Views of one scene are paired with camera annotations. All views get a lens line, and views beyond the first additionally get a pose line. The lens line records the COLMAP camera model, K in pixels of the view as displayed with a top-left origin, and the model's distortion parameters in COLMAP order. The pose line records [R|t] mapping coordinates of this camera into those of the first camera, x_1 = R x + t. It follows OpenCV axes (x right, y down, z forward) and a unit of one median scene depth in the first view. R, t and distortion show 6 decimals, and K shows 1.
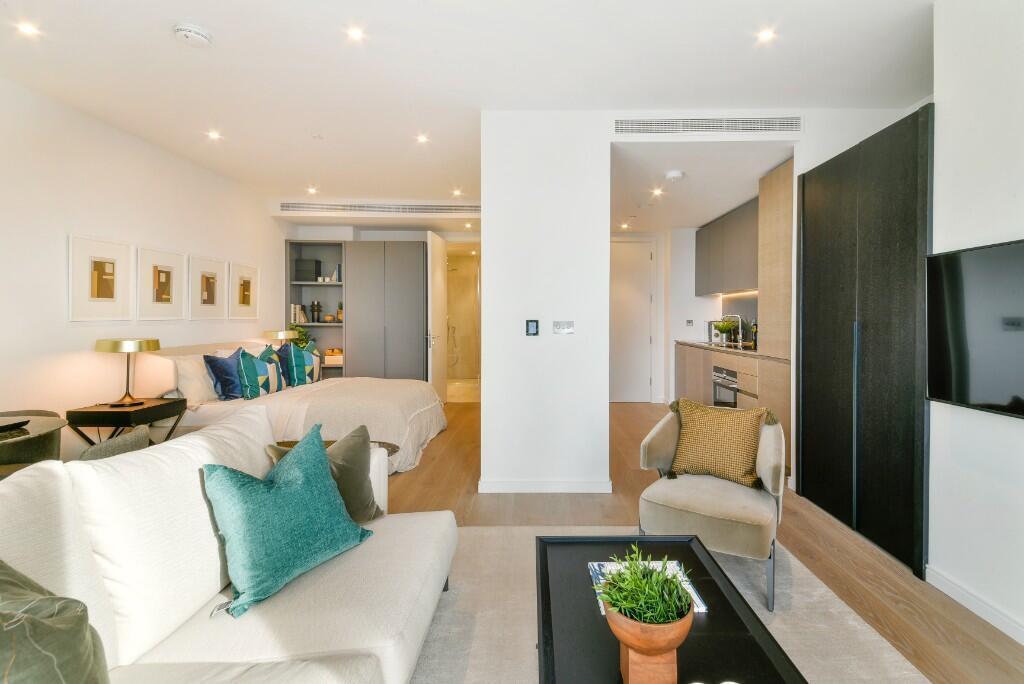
lens RADIAL K [[471.5, 0, 514.0], [0, 471.5, 323.3], [0, 0, 1]] dist [0.003428, -0.000031]
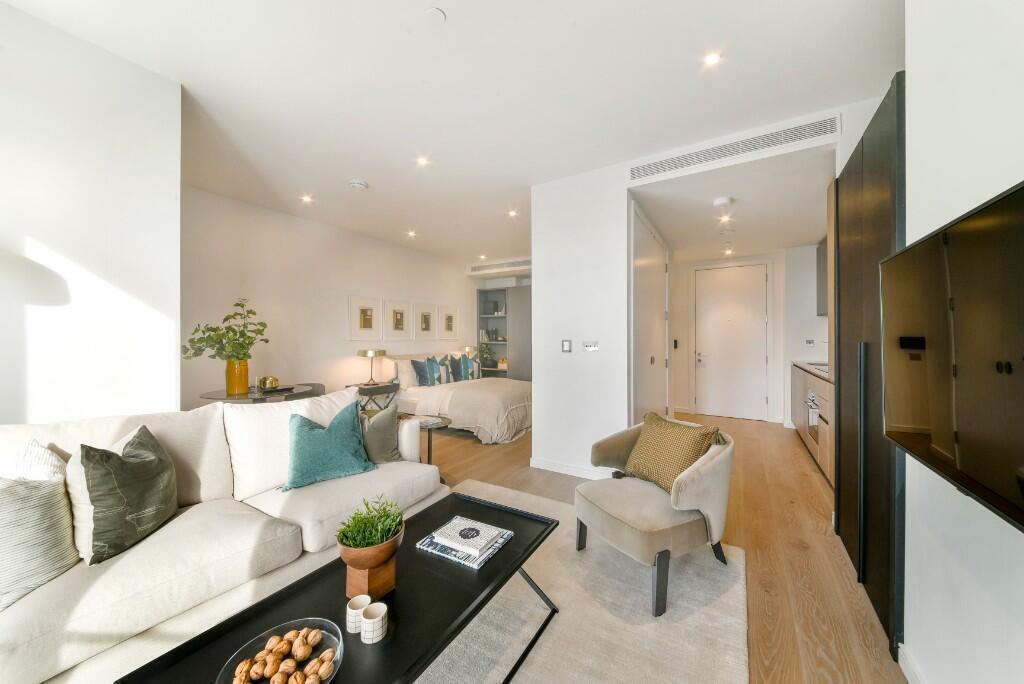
lens RADIAL K [[345.9, 0, 512.0], [0, 345.9, 342.0], [0, 0, 1]] dist [0.000040, -0.000095]
pose [[0.858093, 0.003663, -0.513481, 0.318917], [-0.004373, 0.999990, -0.000175, 0.000270], [0.513476, 0.002396, 0.858101, 0.088962]]
